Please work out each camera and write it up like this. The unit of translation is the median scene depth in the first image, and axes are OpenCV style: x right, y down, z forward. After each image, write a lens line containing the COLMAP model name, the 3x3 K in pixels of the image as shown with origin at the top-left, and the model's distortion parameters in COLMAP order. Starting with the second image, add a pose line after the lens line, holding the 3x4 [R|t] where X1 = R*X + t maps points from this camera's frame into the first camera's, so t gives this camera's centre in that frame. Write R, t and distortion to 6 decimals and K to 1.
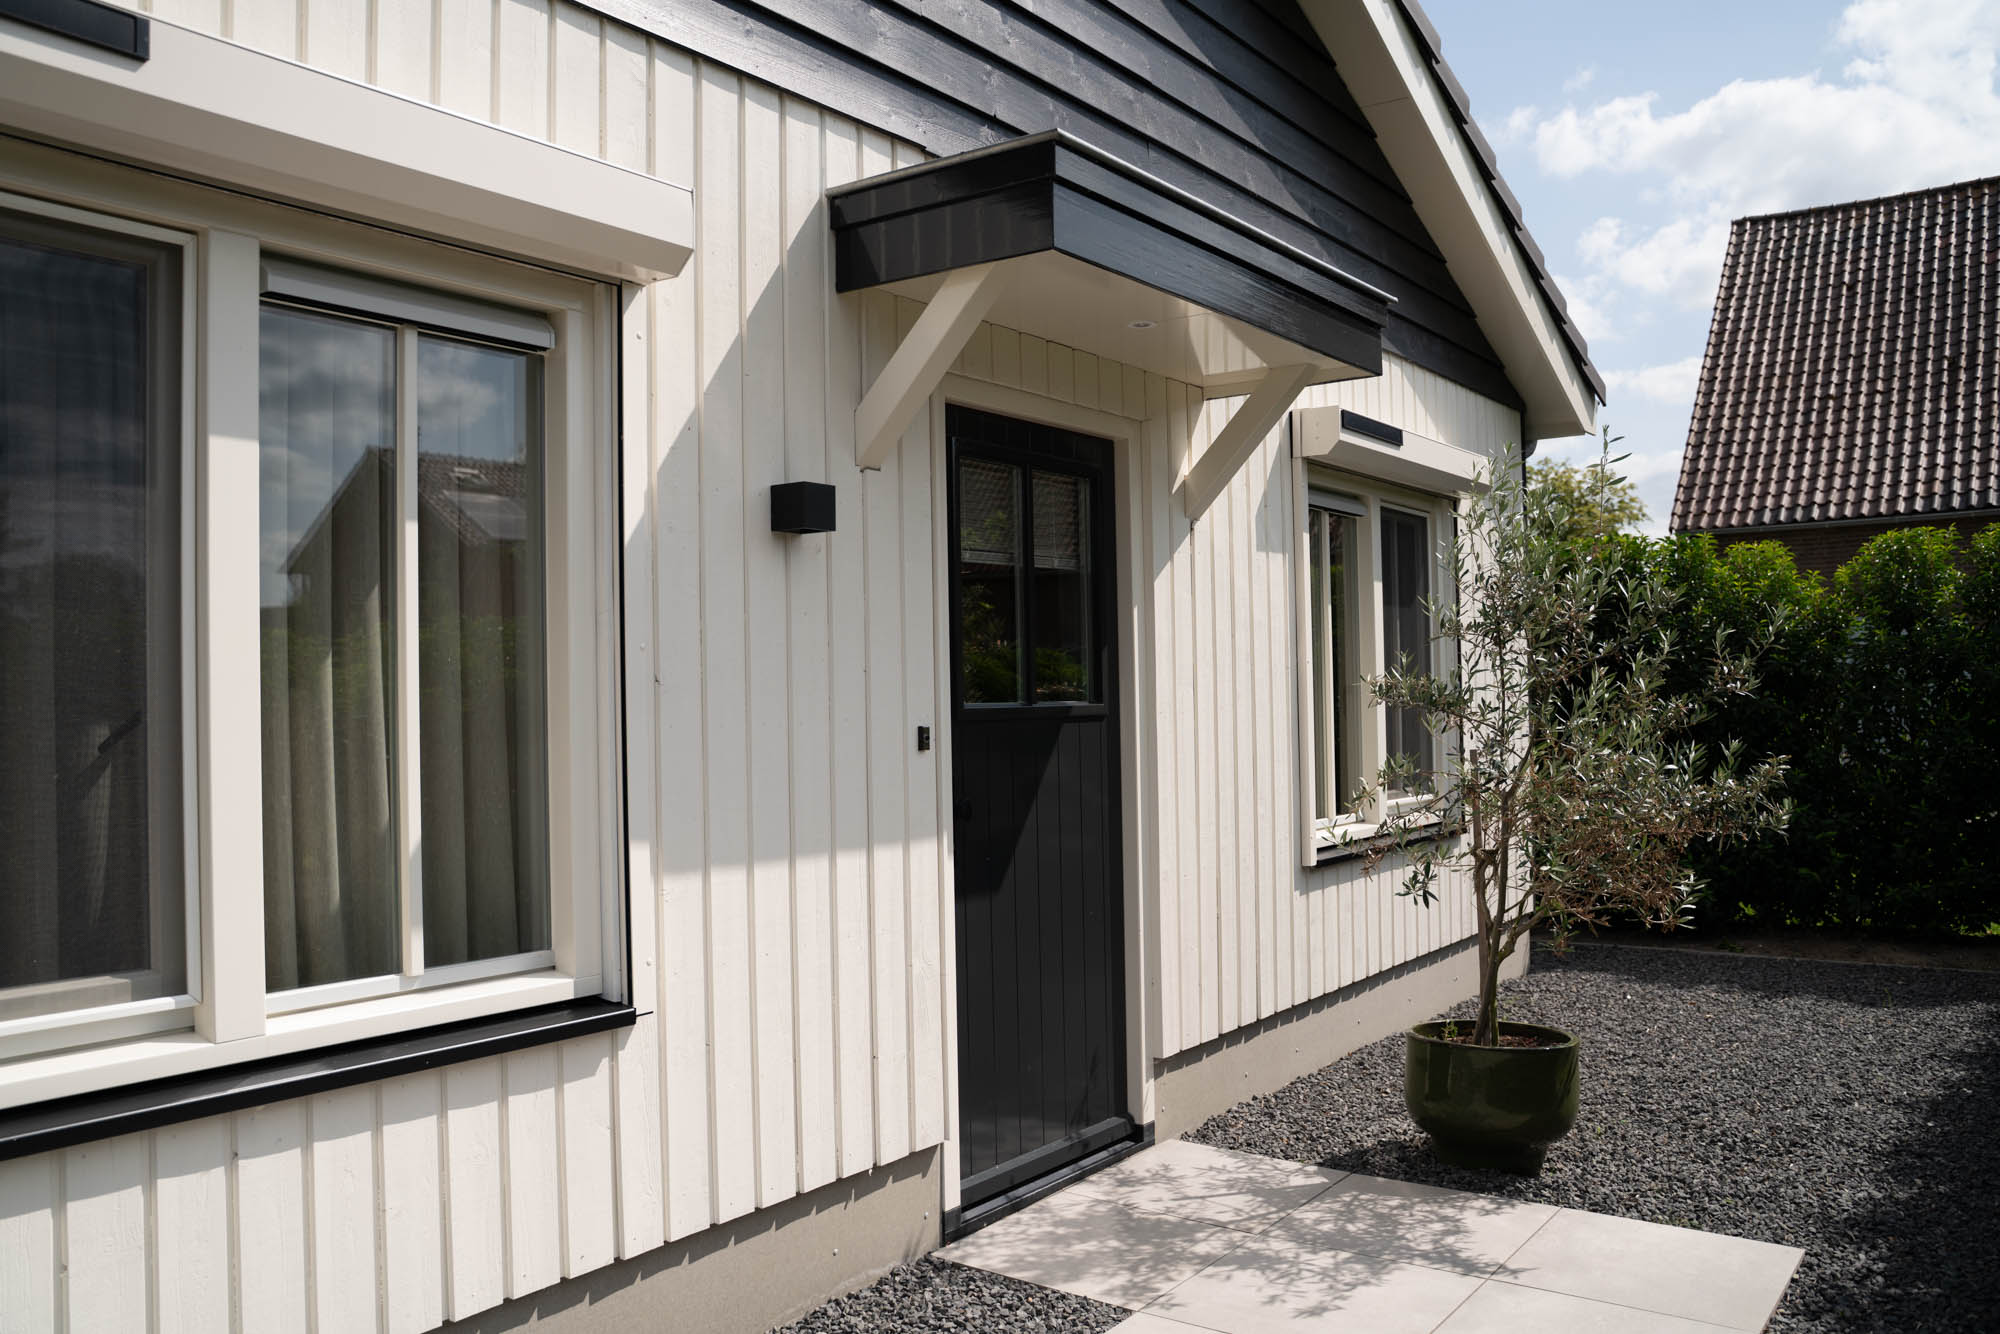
lens RADIAL K [[1623.4, 0, 983.4], [0, 1623.4, 676.5], [0, 0, 1]] dist [-0.085705, 0.037705]
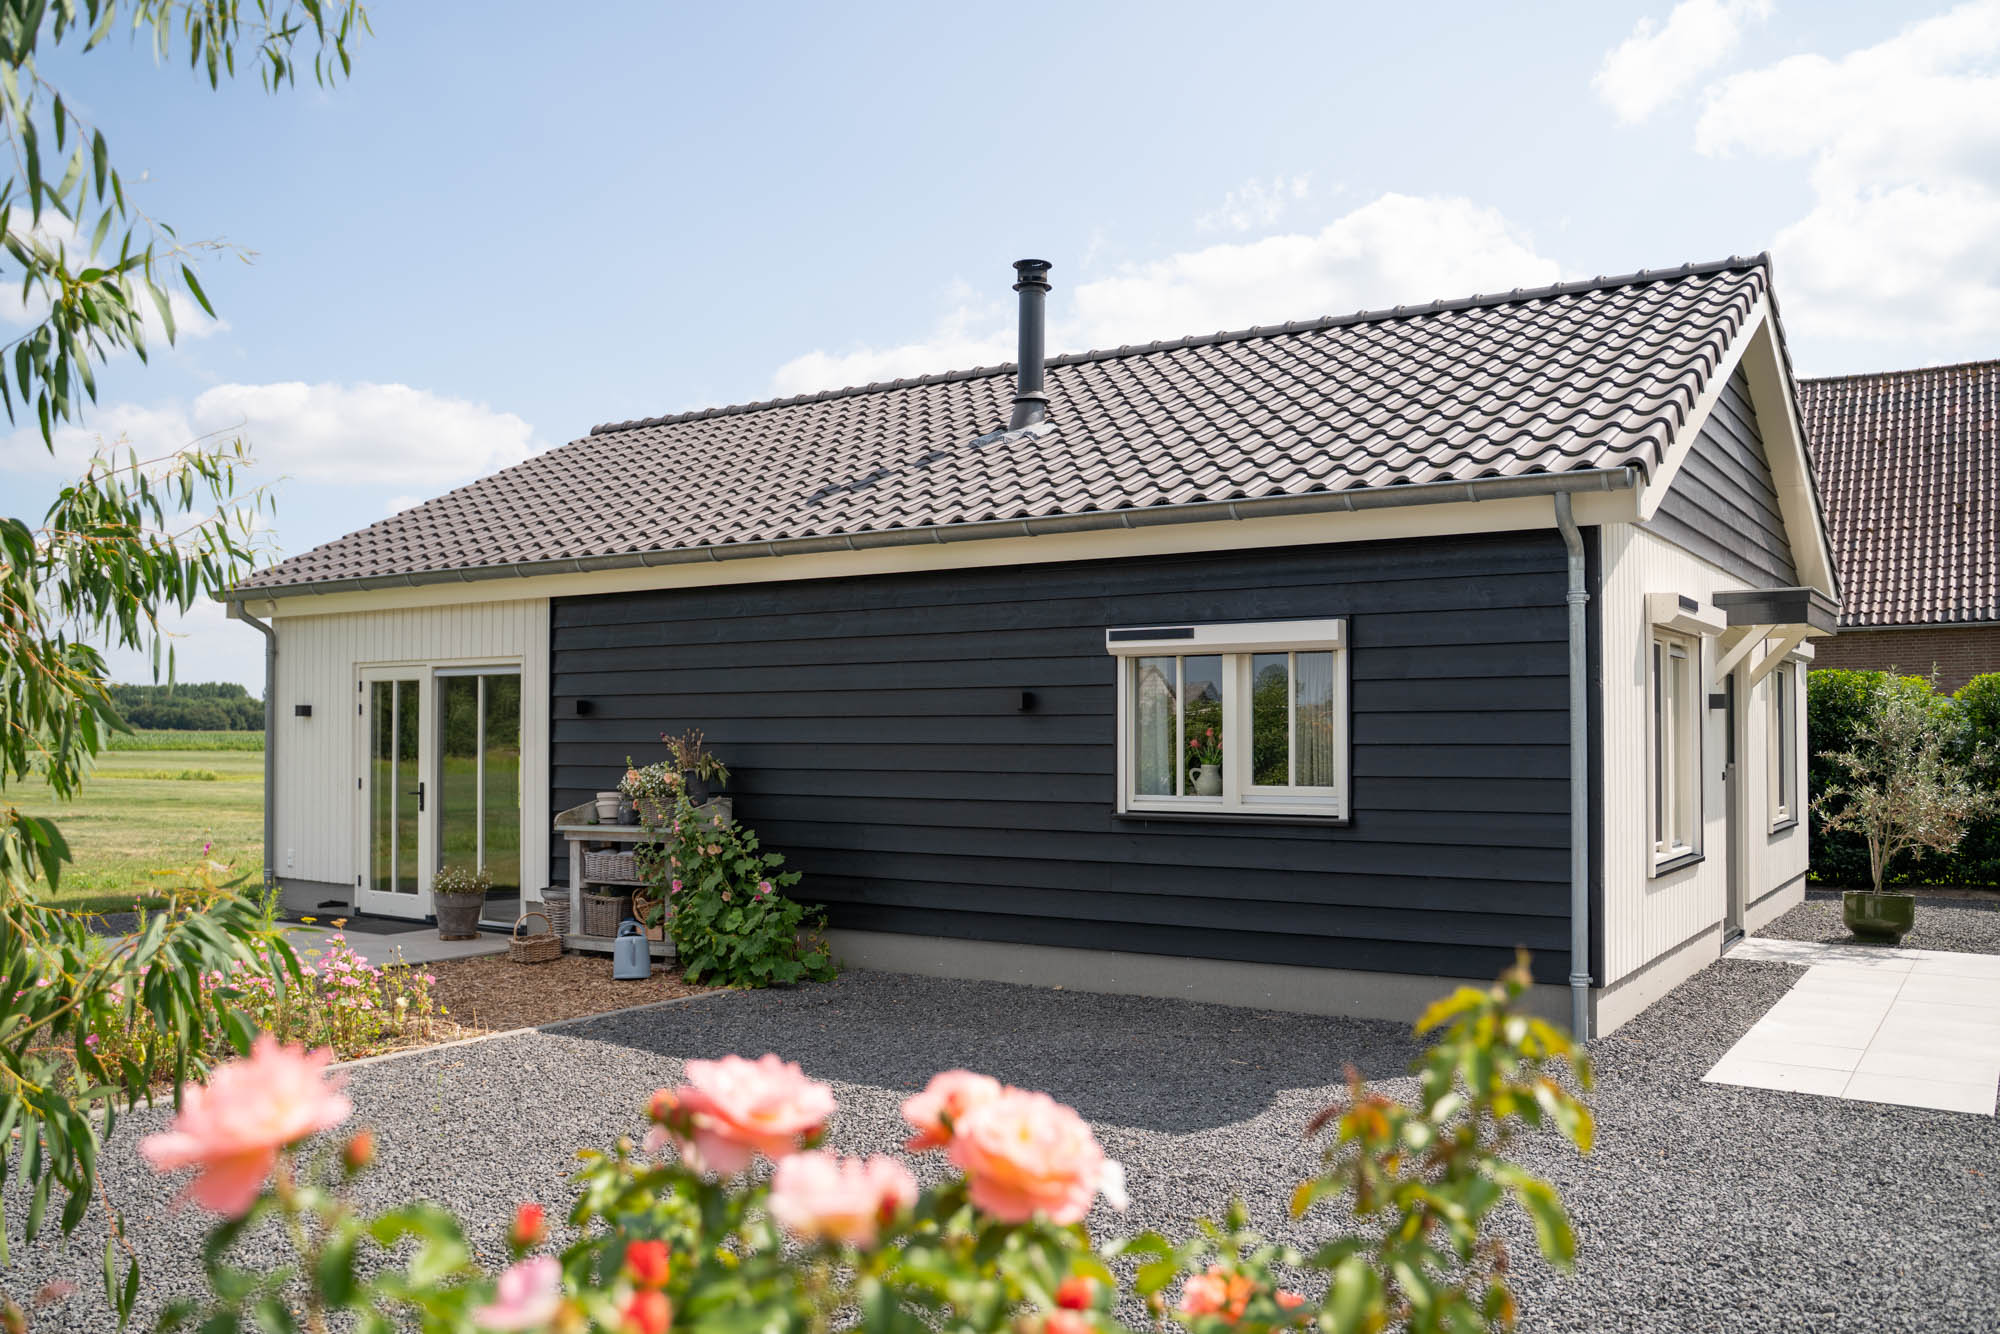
lens RADIAL K [[1623.4, 0, 1014.0], [0, 1623.4, 696.2], [0, 0, 1]] dist [-0.085705, 0.037705]
pose [[0.998784, 0.019766, 0.045170, -0.248404], [-0.019354, 0.999767, -0.009527, -0.009218], [-0.045348, 0.008641, 0.998934, -0.309209]]
